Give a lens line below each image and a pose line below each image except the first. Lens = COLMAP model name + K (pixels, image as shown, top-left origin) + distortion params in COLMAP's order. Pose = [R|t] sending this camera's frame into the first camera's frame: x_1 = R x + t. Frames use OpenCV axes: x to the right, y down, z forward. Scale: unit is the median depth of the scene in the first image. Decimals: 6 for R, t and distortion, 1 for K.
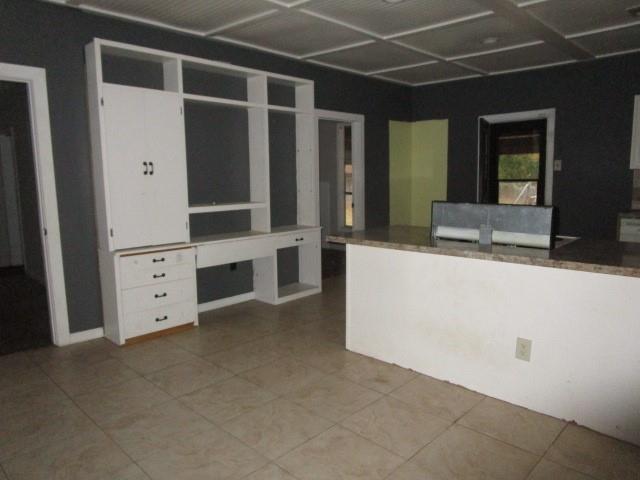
lens RADIAL K [[457.3, 0, 319.1], [0, 457.3, 242.5], [0, 0, 1]] dist [-0.027473, 0.008246]
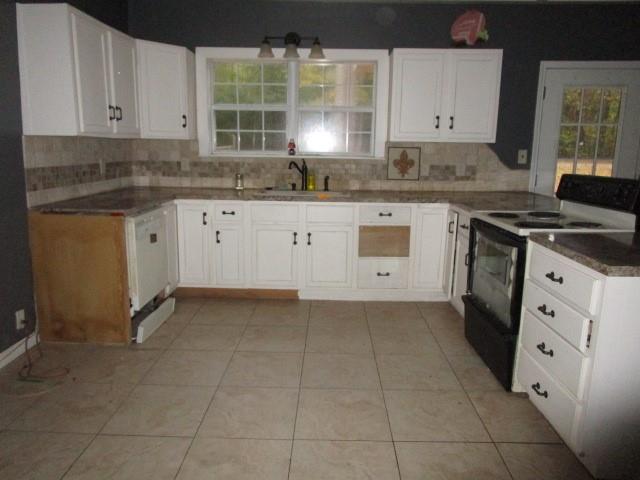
lens RADIAL K [[457.3, 0, 317.7], [0, 457.3, 237.2], [0, 0, 1]] dist [-0.027473, 0.008246]
pose [[-0.681806, -0.131637, 0.719592, 0.072175], [0.103605, 0.956385, 0.273118, -0.272663], [-0.724160, 0.260767, -0.638431, 1.968662]]
